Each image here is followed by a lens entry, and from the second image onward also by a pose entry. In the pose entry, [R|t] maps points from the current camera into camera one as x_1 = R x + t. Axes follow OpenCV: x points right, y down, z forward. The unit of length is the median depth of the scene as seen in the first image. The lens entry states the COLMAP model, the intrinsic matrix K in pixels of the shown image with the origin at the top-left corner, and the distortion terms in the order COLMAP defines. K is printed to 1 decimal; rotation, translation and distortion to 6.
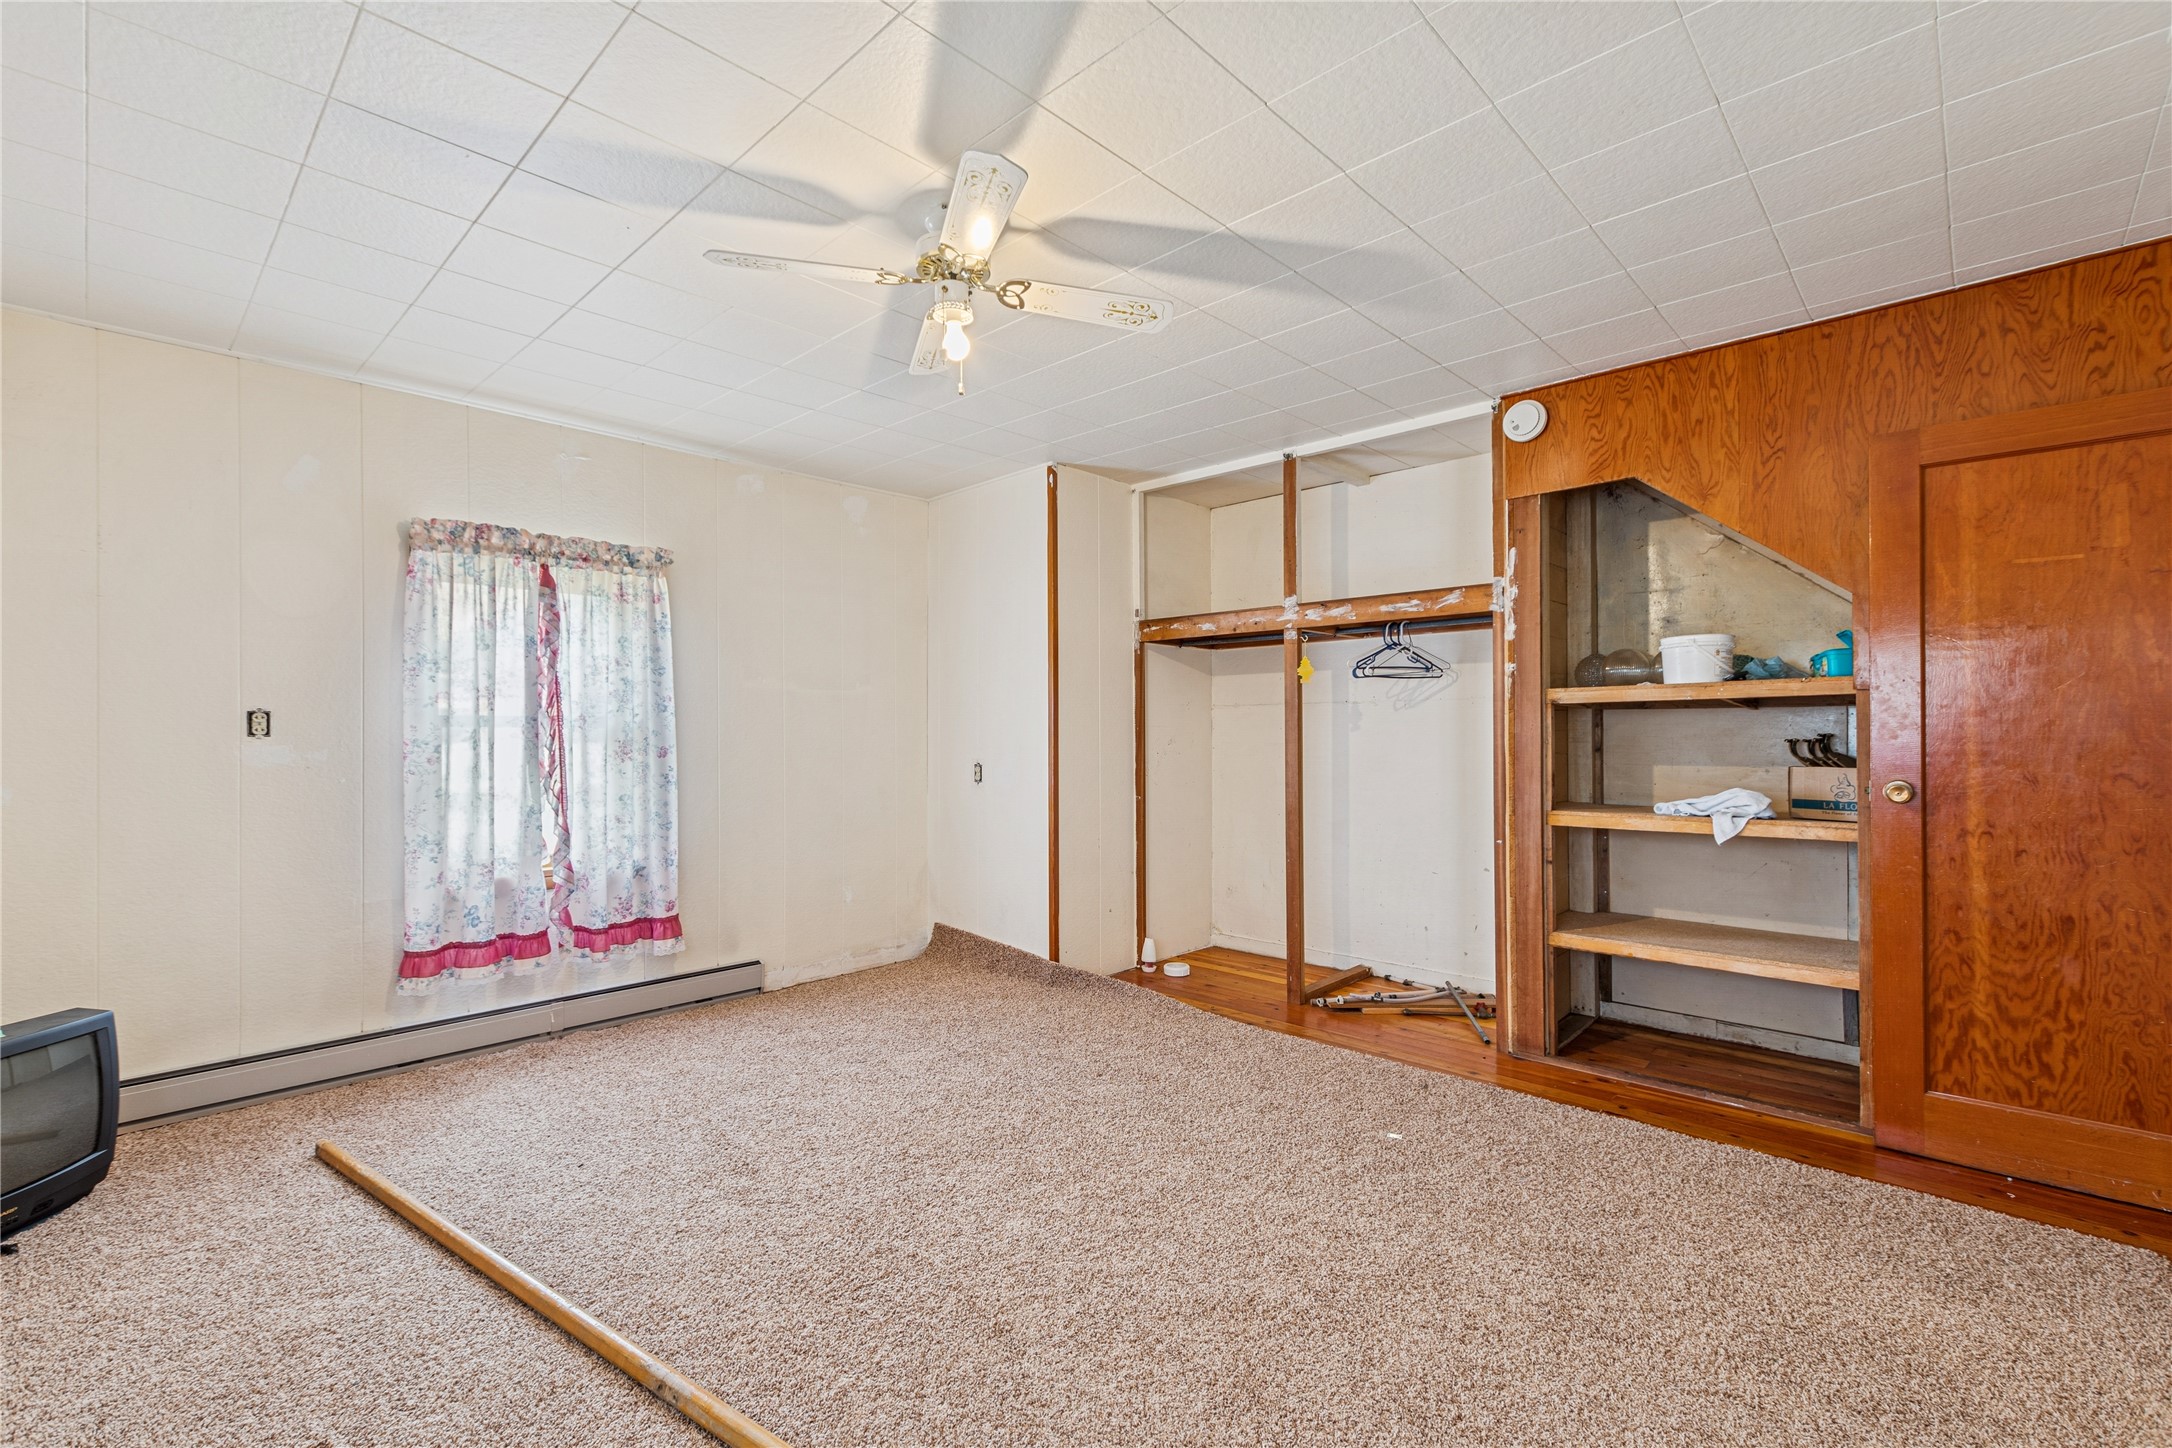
lens RADIAL K [[940.1, 0, 1086.0], [0, 940.1, 724.0], [0, 0, 1]] dist [0.001930, 0.000021]
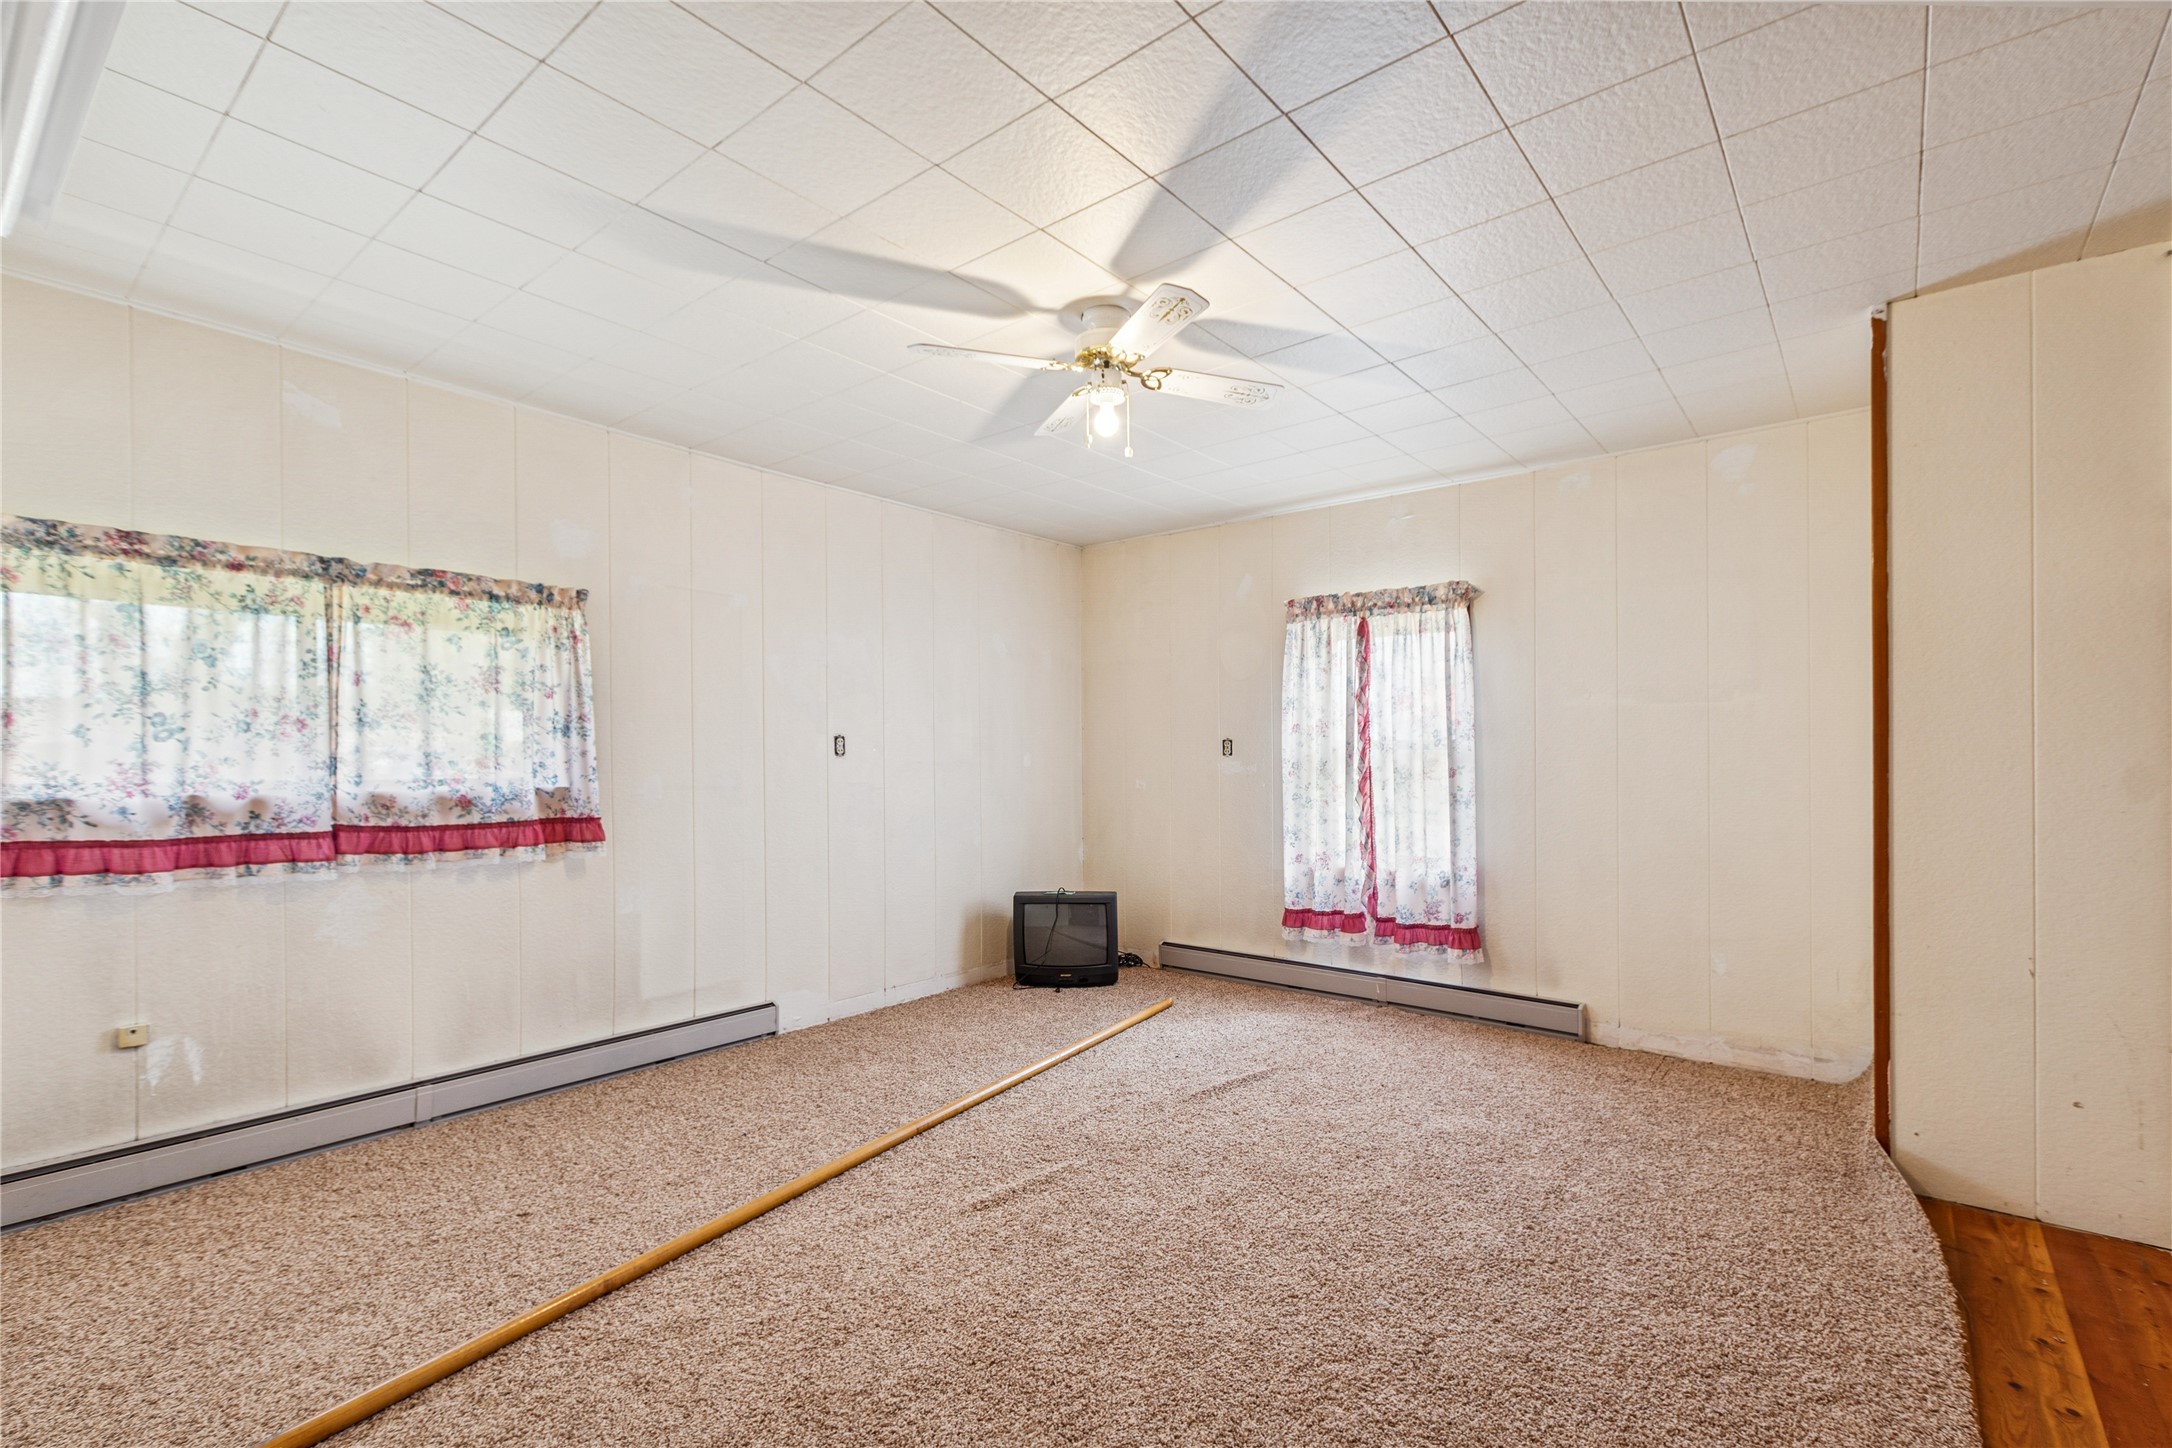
lens RADIAL K [[939.3, 0, 1085.9], [0, 939.3, 742.0], [0, 0, 1]] dist [0.003736, -0.000091]
pose [[0.099353, -0.006129, -0.995033, 0.606885], [0.005666, 0.999968, -0.005593, -0.000962], [0.995036, -0.005083, 0.099385, 0.512225]]
